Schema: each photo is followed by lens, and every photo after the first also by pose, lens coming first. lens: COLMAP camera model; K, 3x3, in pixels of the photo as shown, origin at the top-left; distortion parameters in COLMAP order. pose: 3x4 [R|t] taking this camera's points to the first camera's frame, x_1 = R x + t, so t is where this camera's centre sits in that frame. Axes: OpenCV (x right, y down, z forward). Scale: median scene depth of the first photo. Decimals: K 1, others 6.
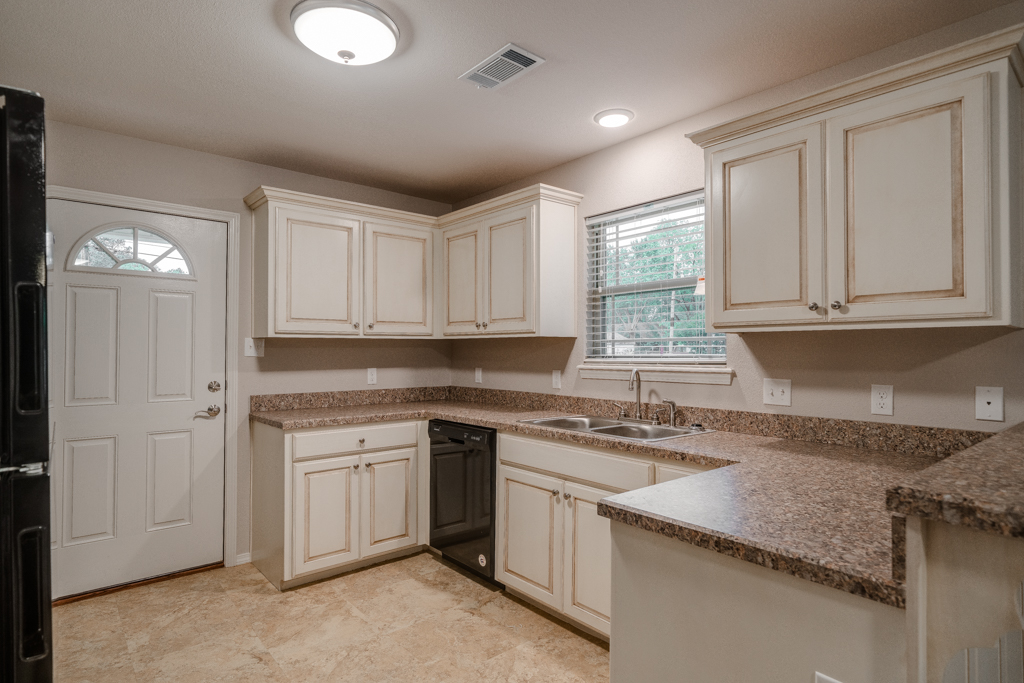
lens RADIAL K [[544.0, 0, 504.9], [0, 544.0, 341.4], [0, 0, 1]] dist [0.004260, 0.000895]
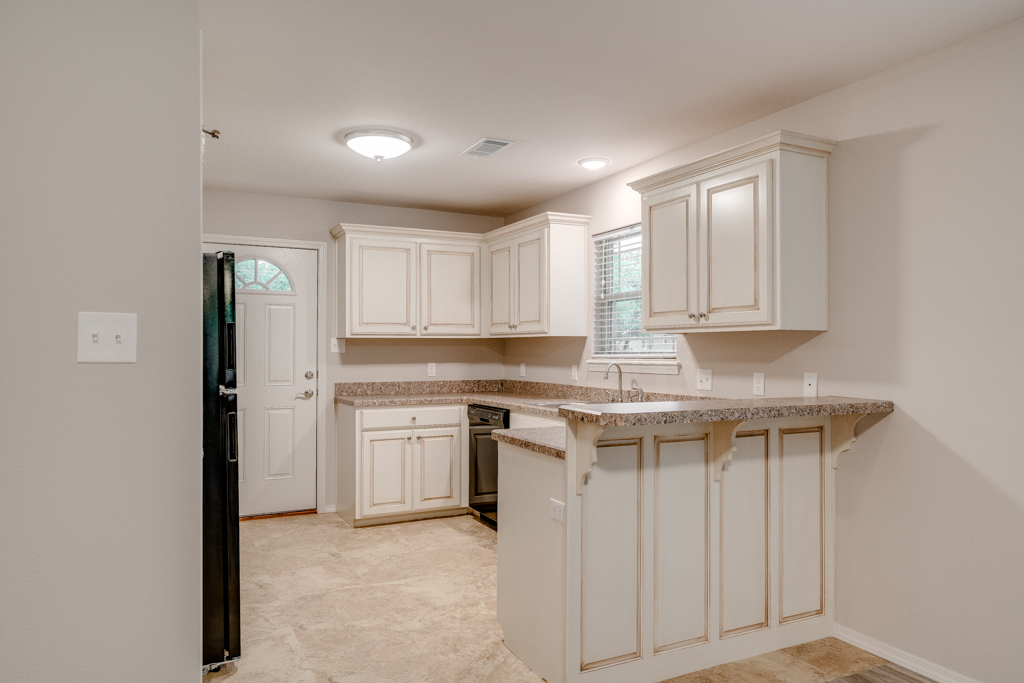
lens RADIAL K [[684.1, 0, 504.7], [0, 684.1, 339.8], [0, 0, 1]] dist [0.007485, -0.002693]
pose [[0.972297, -0.003876, -0.233717, 0.323812], [0.004589, 0.999986, 0.002506, -0.005250], [0.233704, -0.003509, 0.972302, -0.515749]]
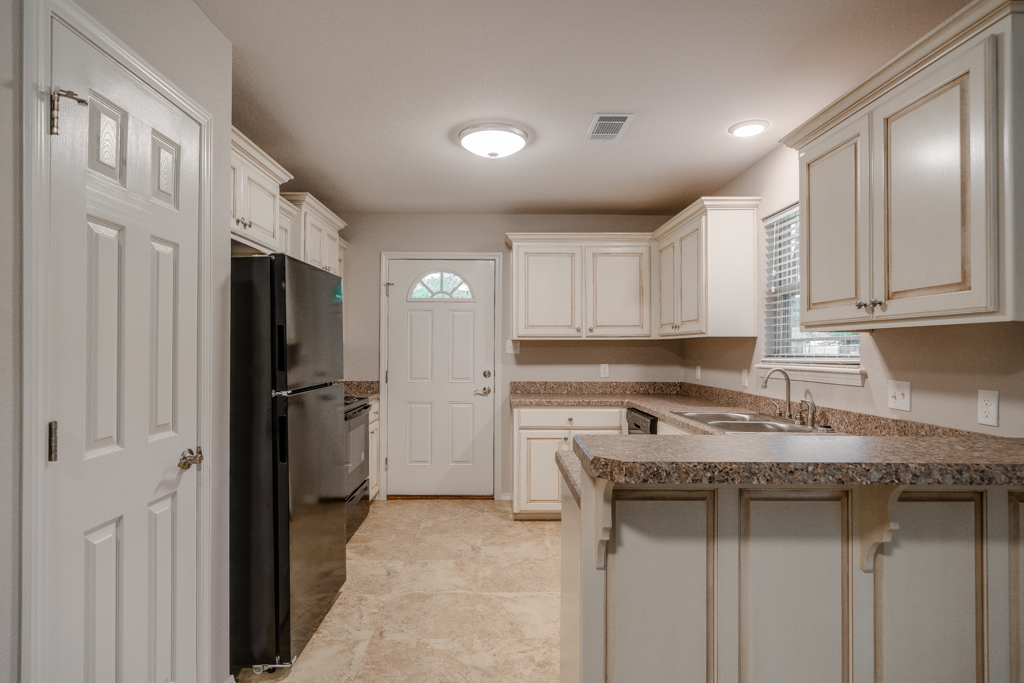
lens RADIAL K [[544.0, 0, 503.9], [0, 544.0, 341.3], [0, 0, 1]] dist [0.004260, 0.000895]
pose [[0.774455, -0.007909, -0.632580, 0.436160], [0.008695, 0.999960, -0.001856, -0.001421], [0.632569, -0.004063, 0.774493, -0.099249]]
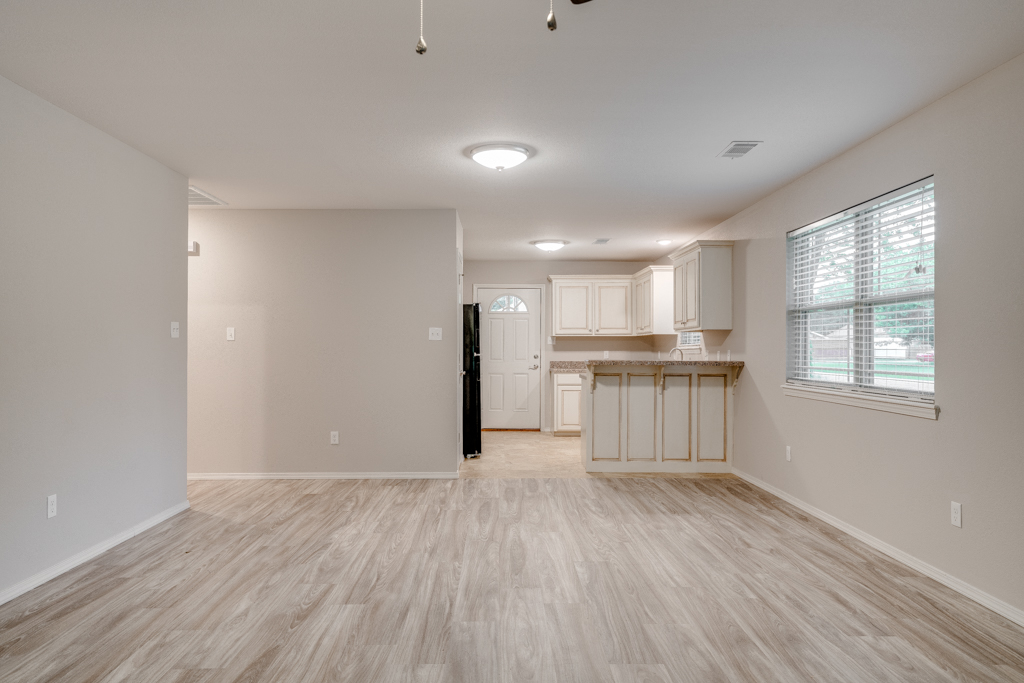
lens RADIAL K [[684.1, 0, 508.1], [0, 684.1, 341.1], [0, 0, 1]] dist [0.007485, -0.002693]
pose [[0.776259, -0.008442, -0.630358, 1.349638], [0.007841, 0.999962, -0.003737, 0.024143], [0.630365, -0.002042, 0.776296, -1.512214]]
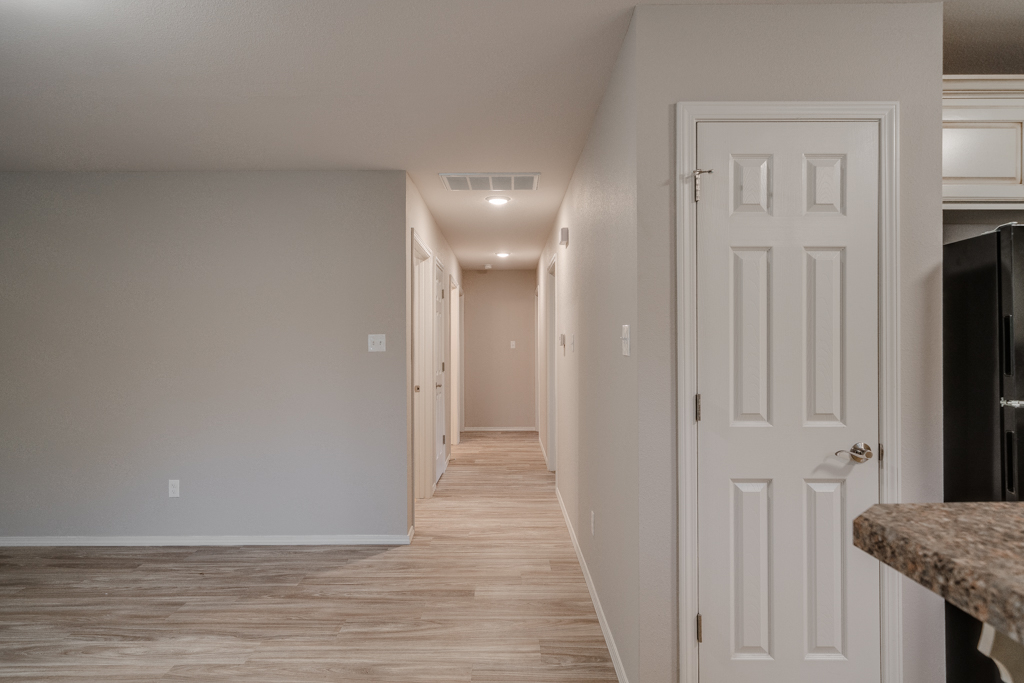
lens RADIAL K [[617.2, 0, 501.7], [0, 617.2, 338.8], [0, 0, 1]] dist [0.003783, 0.005153]
pose [[-0.642084, -0.005104, -0.766617, 0.582468], [0.008412, 0.999871, -0.013702, 0.000956], [0.766588, -0.015247, -0.641958, 0.271518]]
